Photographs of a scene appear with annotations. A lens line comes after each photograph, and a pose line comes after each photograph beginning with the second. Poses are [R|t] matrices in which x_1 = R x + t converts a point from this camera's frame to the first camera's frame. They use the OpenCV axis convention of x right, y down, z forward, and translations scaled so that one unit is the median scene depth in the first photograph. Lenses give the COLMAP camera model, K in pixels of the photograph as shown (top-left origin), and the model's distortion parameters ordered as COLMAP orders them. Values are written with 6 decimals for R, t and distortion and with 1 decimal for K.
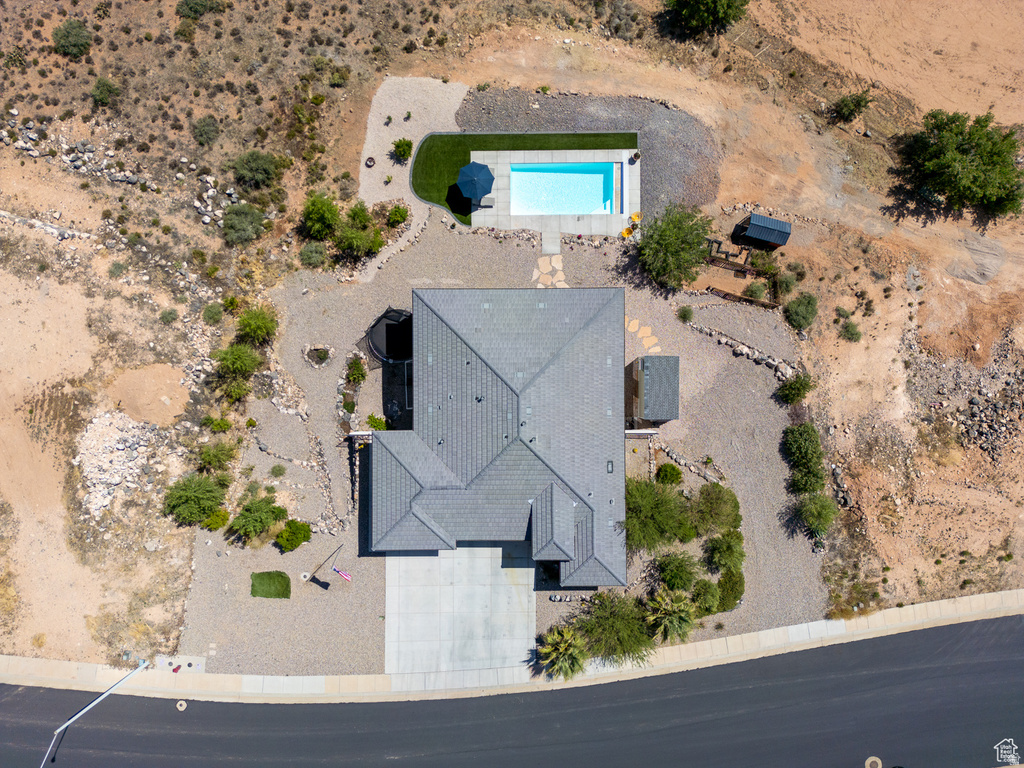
lens RADIAL K [[715.2, 0, 509.4], [0, 715.2, 383.5], [0, 0, 1]] dist [0.079900, -0.081195]
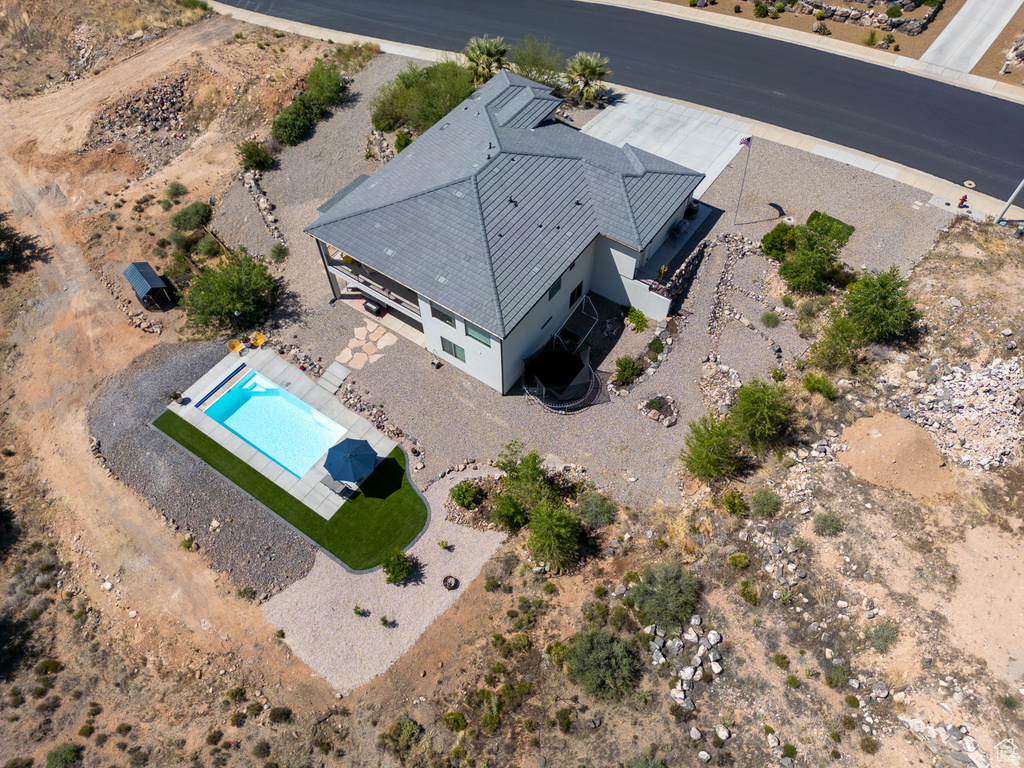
lens RADIAL K [[715.2, 0, 509.4], [0, 715.2, 383.5], [0, 0, 1]] dist [0.079900, -0.081195]
pose [[-0.815378, -0.464634, 0.345361, -0.381298], [0.578810, -0.666360, 0.470046, -0.465431], [0.011735, 0.583164, 0.812270, 0.360902]]
